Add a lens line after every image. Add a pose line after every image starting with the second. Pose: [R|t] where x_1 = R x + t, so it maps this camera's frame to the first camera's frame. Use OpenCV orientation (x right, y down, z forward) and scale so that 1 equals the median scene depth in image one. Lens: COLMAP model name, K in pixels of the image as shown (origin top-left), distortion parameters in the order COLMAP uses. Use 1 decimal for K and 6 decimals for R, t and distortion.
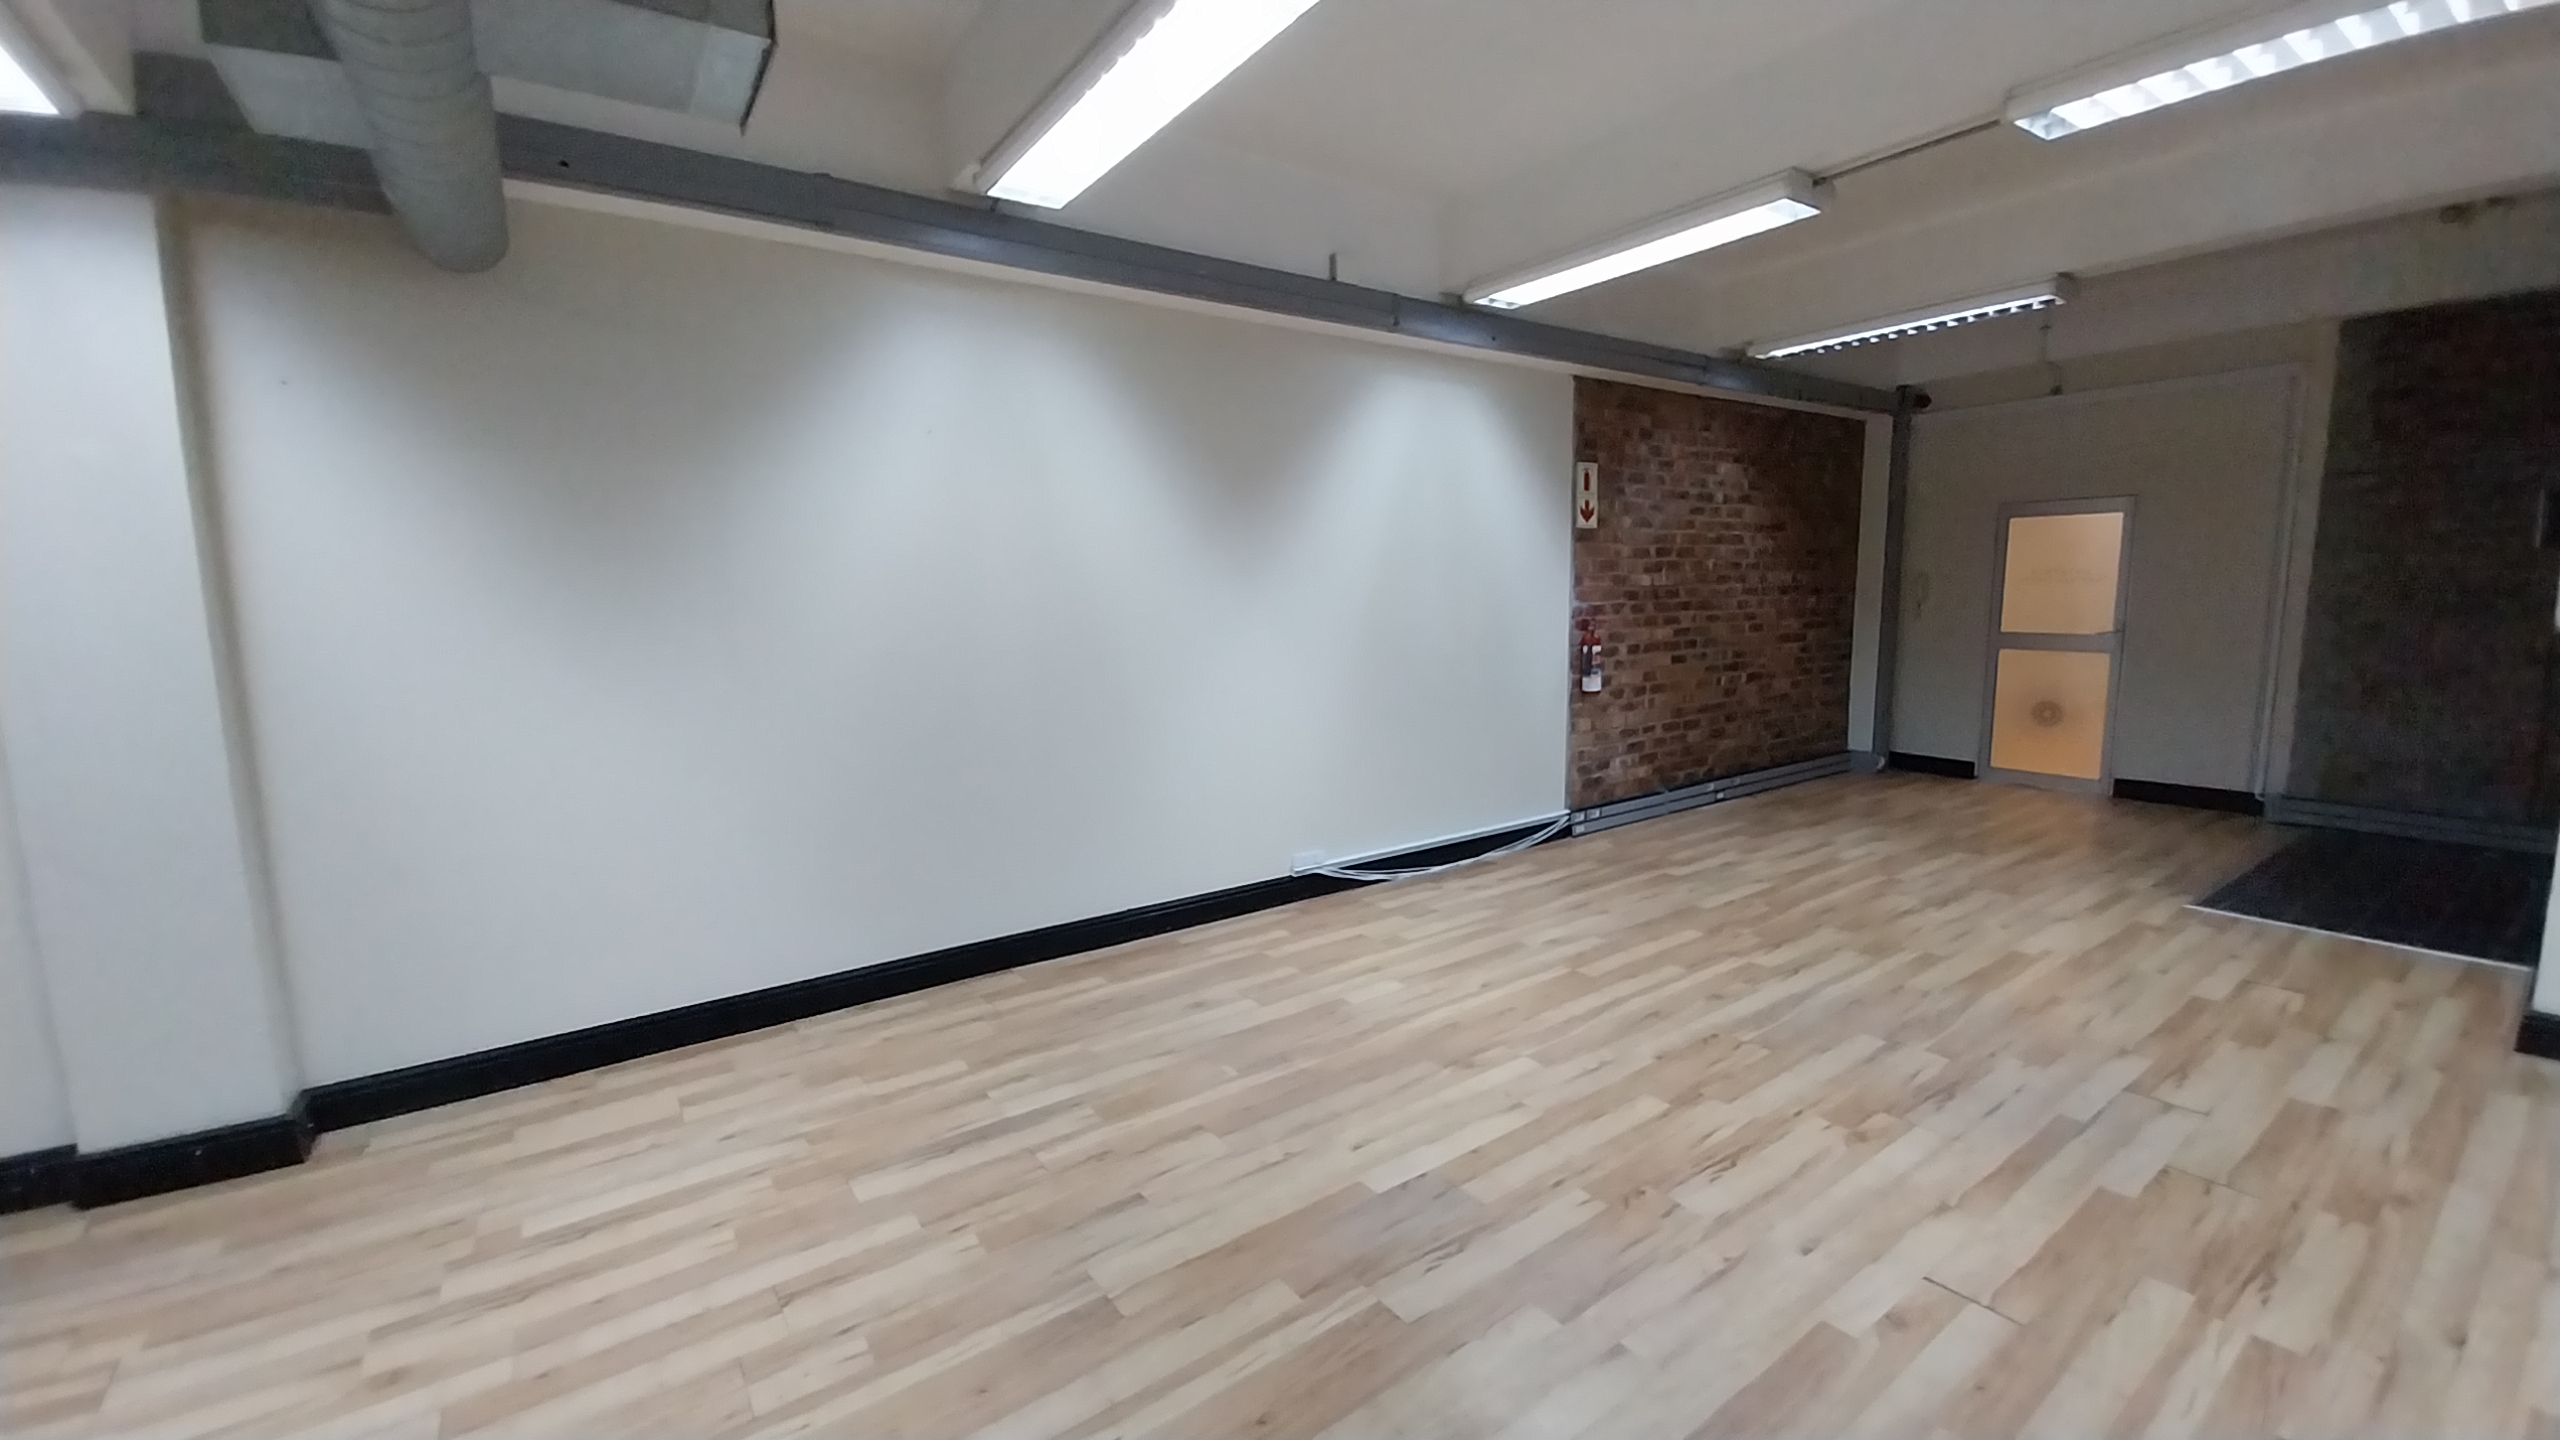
lens RADIAL K [[998.4, 0, 1283.8], [0, 998.4, 724.6], [0, 0, 1]] dist [0.030765, -0.020943]
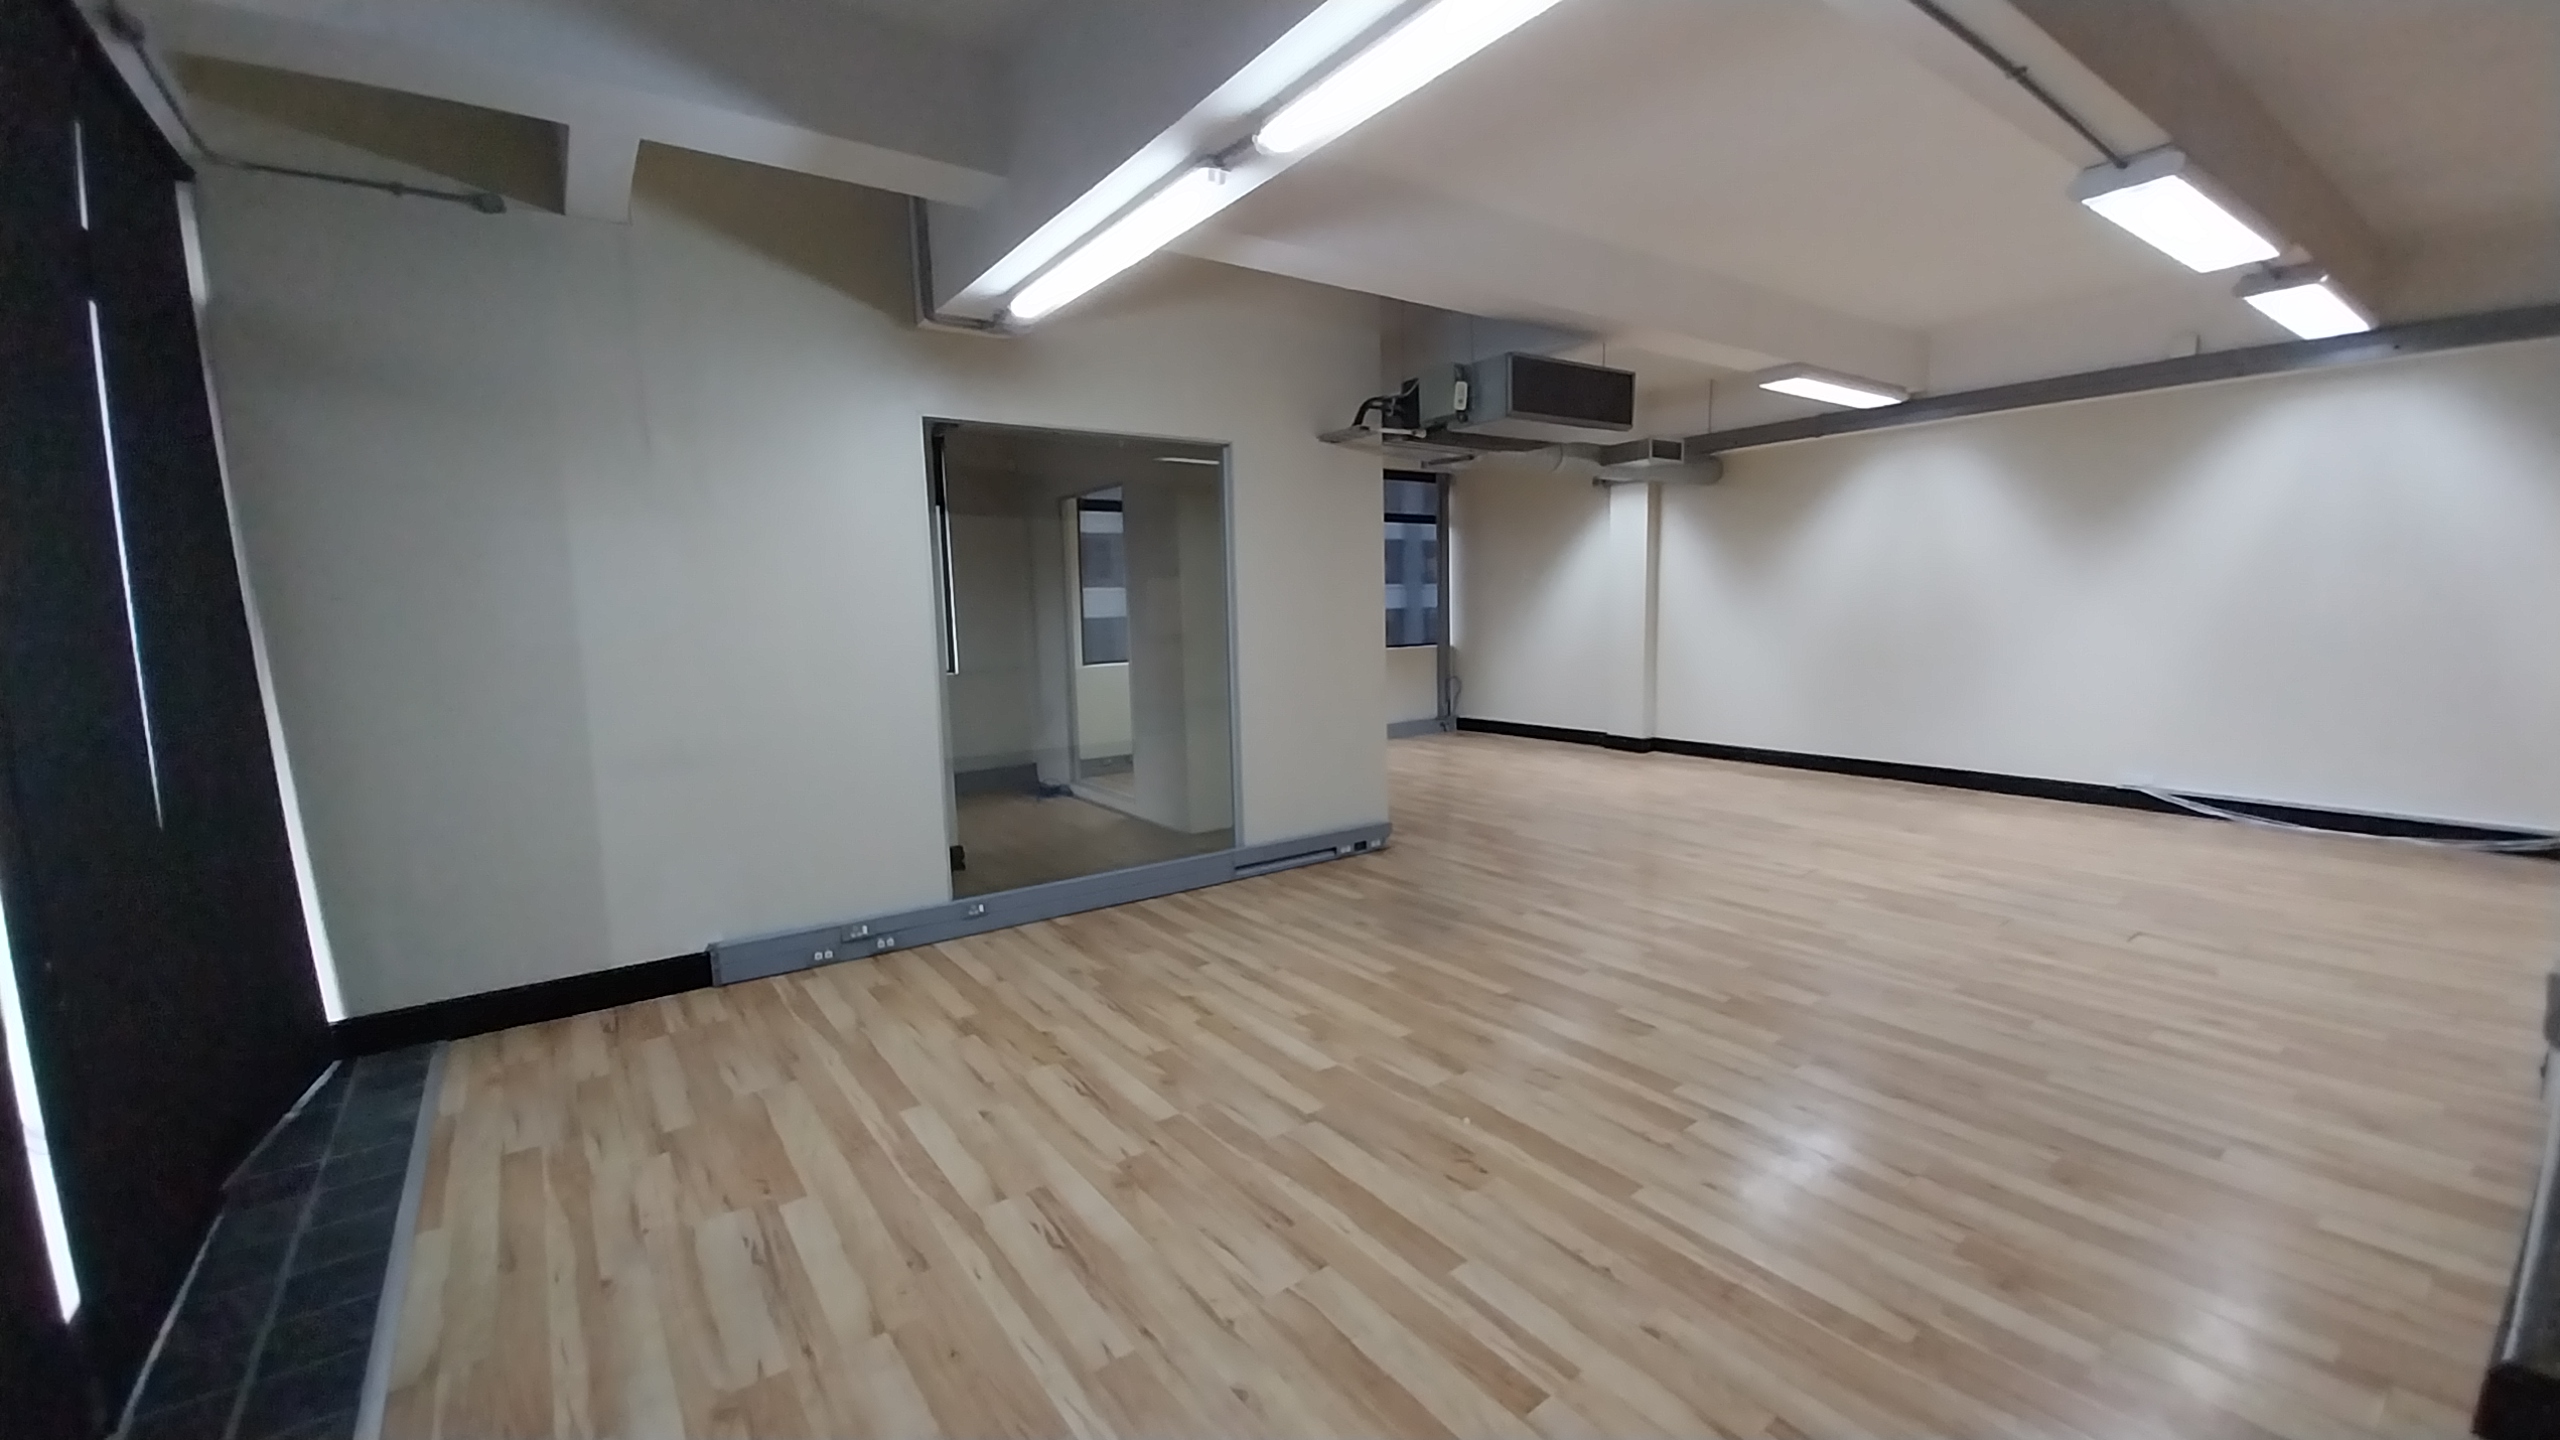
lens RADIAL K [[1008.9, 0, 1281.9], [0, 1008.9, 713.0], [0, 0, 1]] dist [0.022614, -0.016852]
pose [[0.011895, 0.126915, -0.991842, 1.170114], [-0.111563, 0.985888, 0.124816, 0.003636], [0.993686, 0.109169, 0.025886, -0.158853]]
